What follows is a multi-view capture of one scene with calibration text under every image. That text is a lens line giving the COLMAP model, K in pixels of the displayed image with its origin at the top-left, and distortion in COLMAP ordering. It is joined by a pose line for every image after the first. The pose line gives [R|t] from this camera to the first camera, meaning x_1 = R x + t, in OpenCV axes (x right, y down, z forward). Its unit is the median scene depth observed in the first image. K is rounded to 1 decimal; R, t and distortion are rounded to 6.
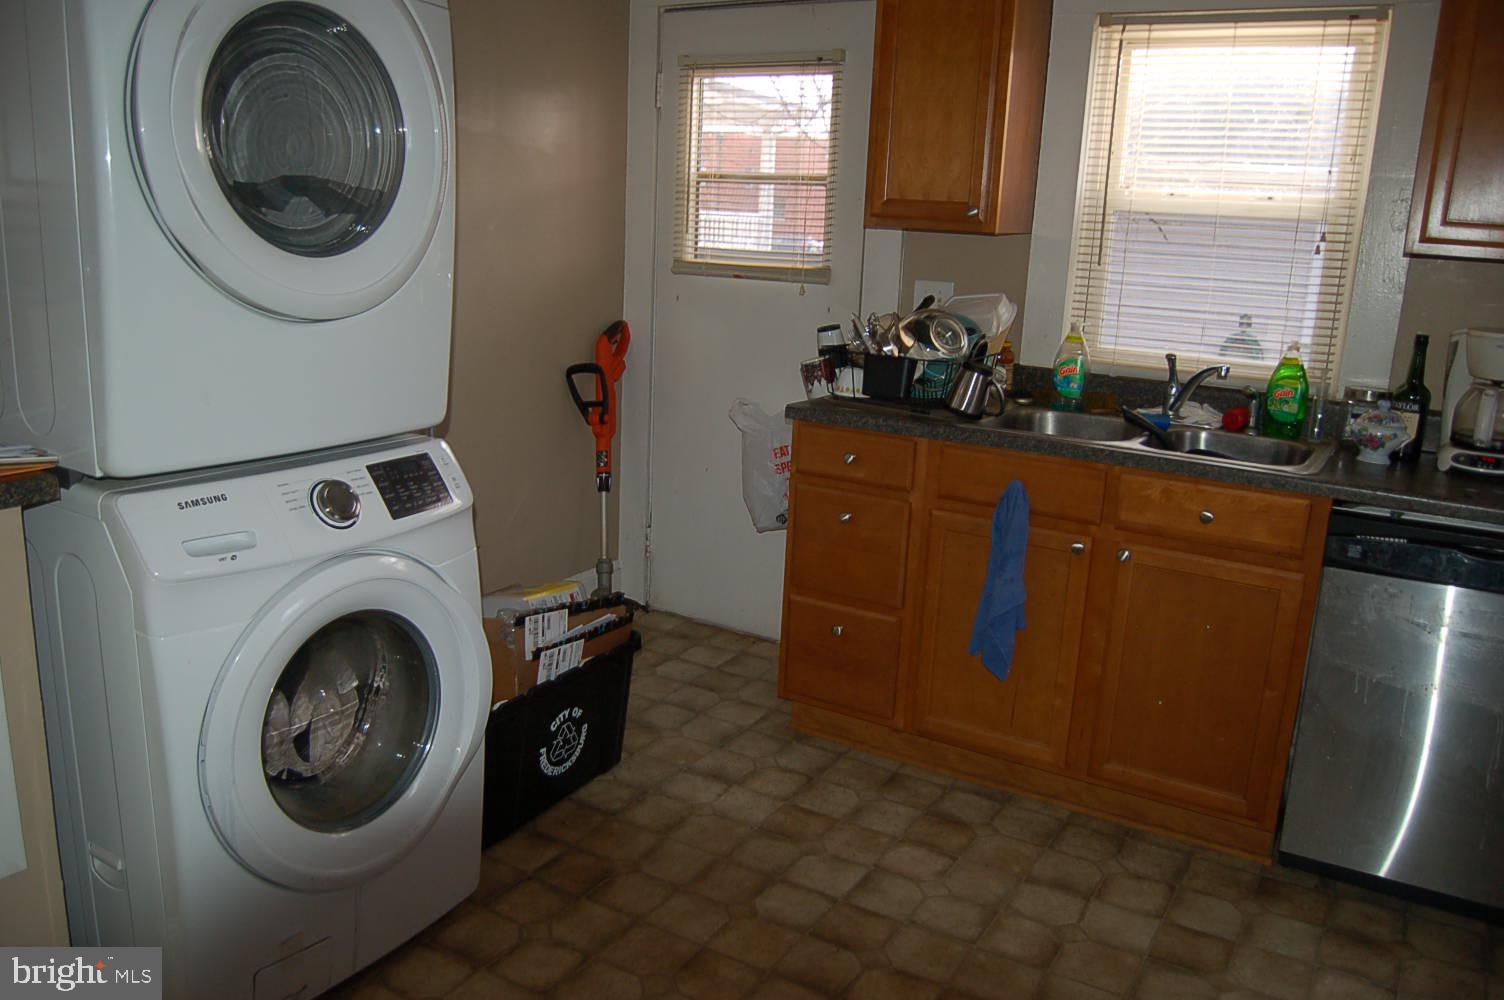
lens RADIAL K [[1198.3, 0, 751.0], [0, 1198.3, 500.0], [0, 0, 1]] dist [-0.056467, 0.004941]
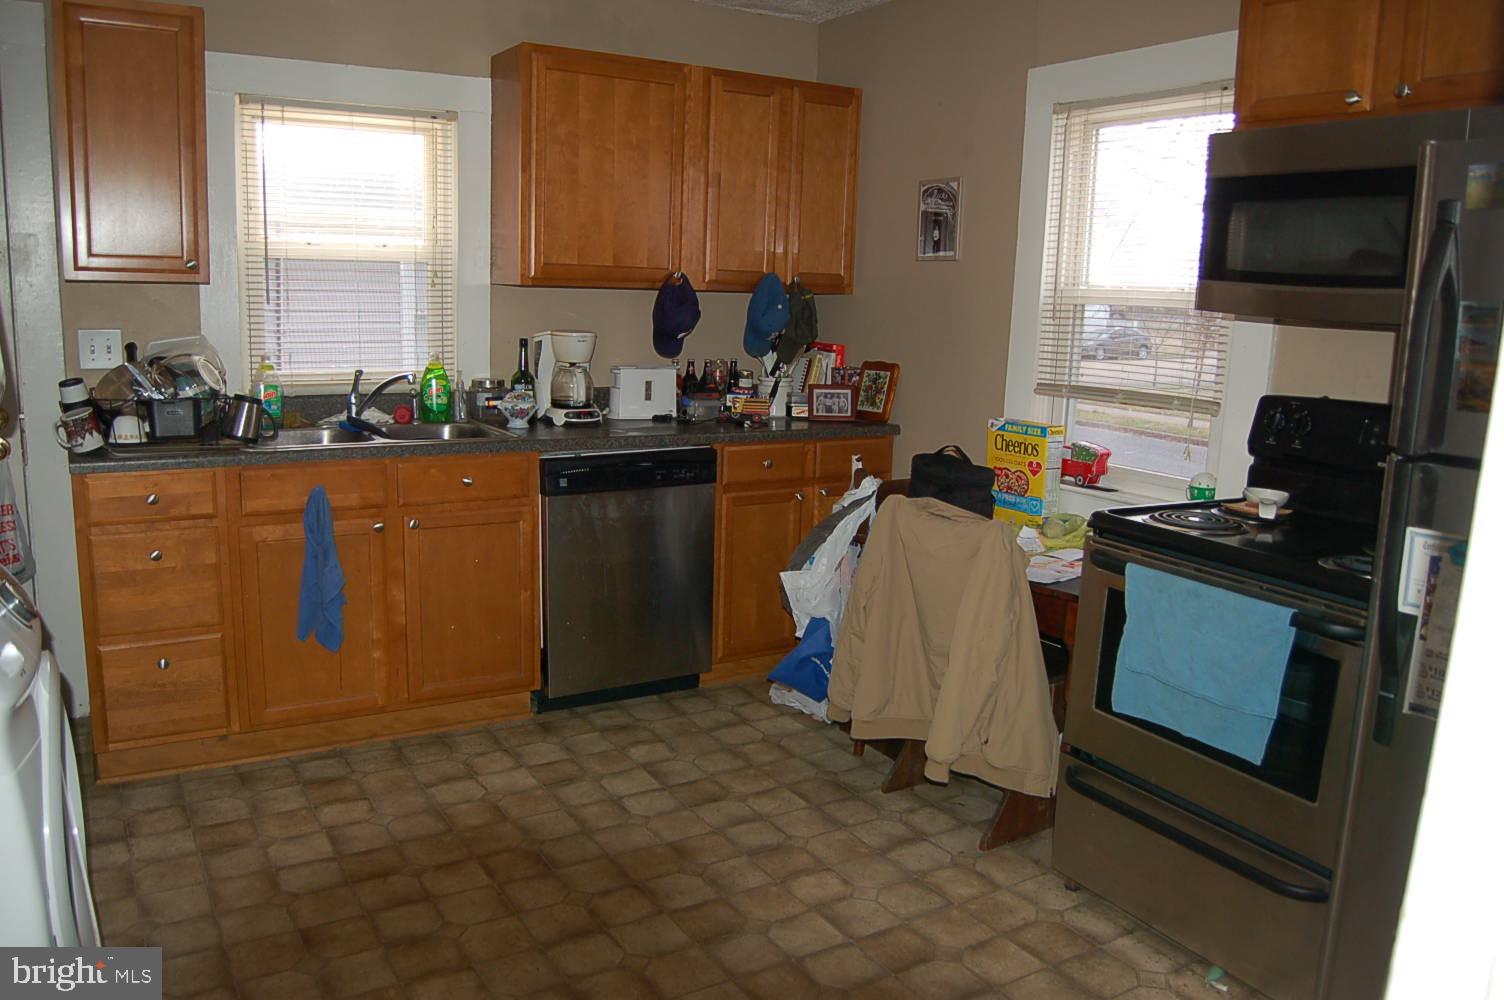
lens RADIAL K [[1198.3, 0, 743.8], [0, 1198.3, 497.3], [0, 0, 1]] dist [-0.056467, 0.004941]
pose [[0.480254, -0.189079, 0.856508, -0.620581], [0.197666, 0.974701, 0.104337, -0.046765], [-0.854567, 0.119194, 0.505478, 0.026494]]
